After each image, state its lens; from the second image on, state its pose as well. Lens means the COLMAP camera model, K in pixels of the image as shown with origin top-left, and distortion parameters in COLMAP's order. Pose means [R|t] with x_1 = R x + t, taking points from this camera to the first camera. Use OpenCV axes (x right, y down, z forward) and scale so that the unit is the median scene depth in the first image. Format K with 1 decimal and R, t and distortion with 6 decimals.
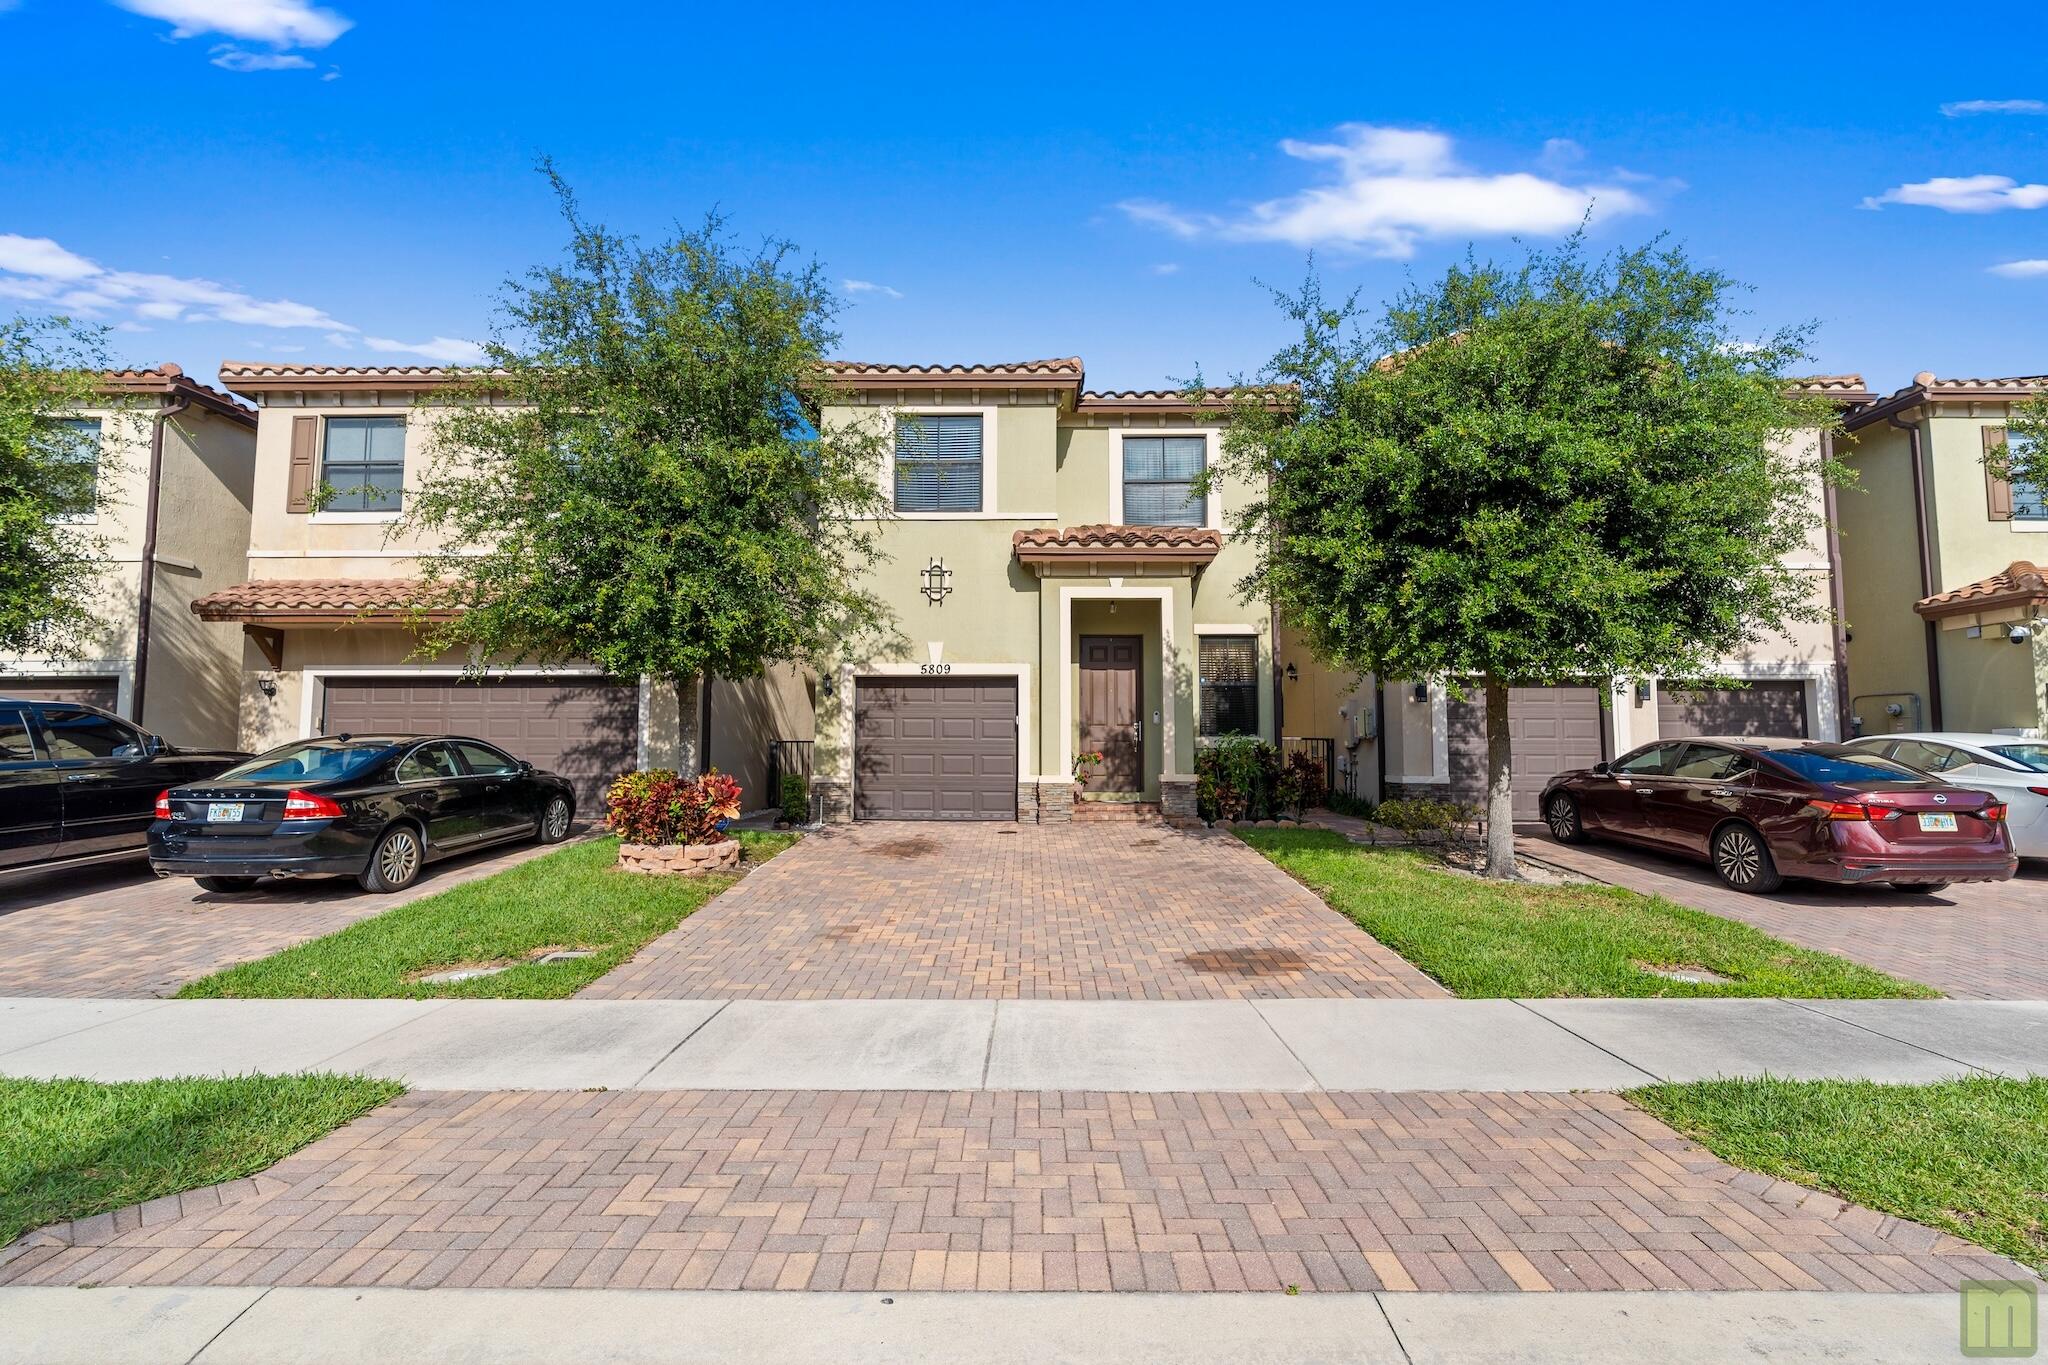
lens RADIAL K [[938.0, 0, 1022.4], [0, 938.0, 677.5], [0, 0, 1]] dist [-0.007196, 0.001279]
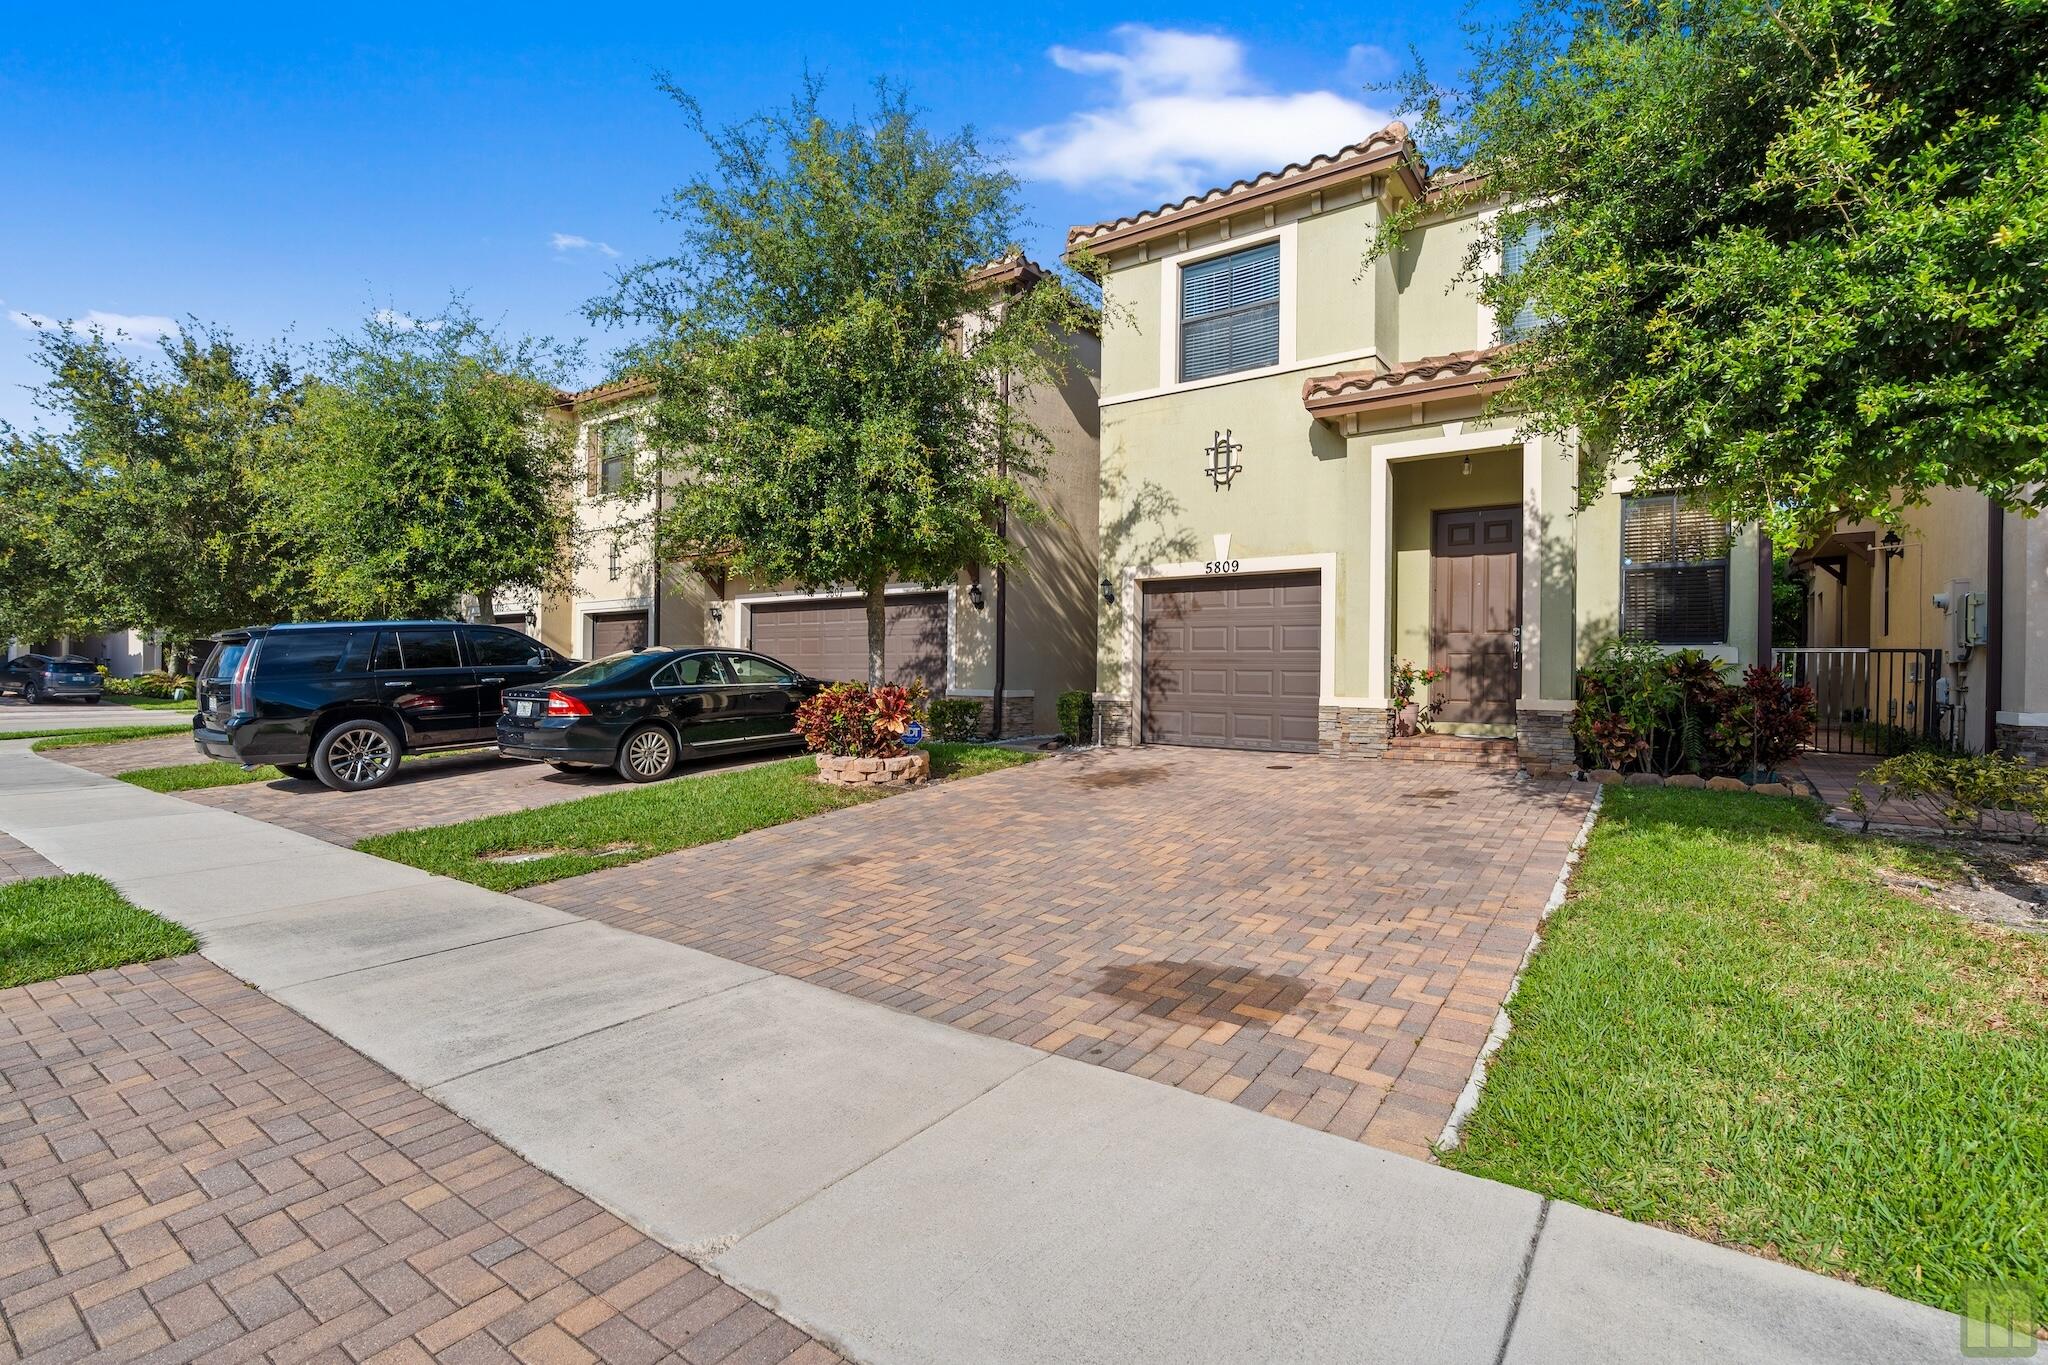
lens RADIAL K [[938.0, 0, 1028.0], [0, 938.0, 670.8], [0, 0, 1]] dist [-0.007196, 0.001279]
pose [[0.815915, 0.004010, -0.578158, 0.245885], [0.036836, 0.997584, 0.058904, 0.027158], [0.576998, -0.069358, 0.813796, 0.223034]]
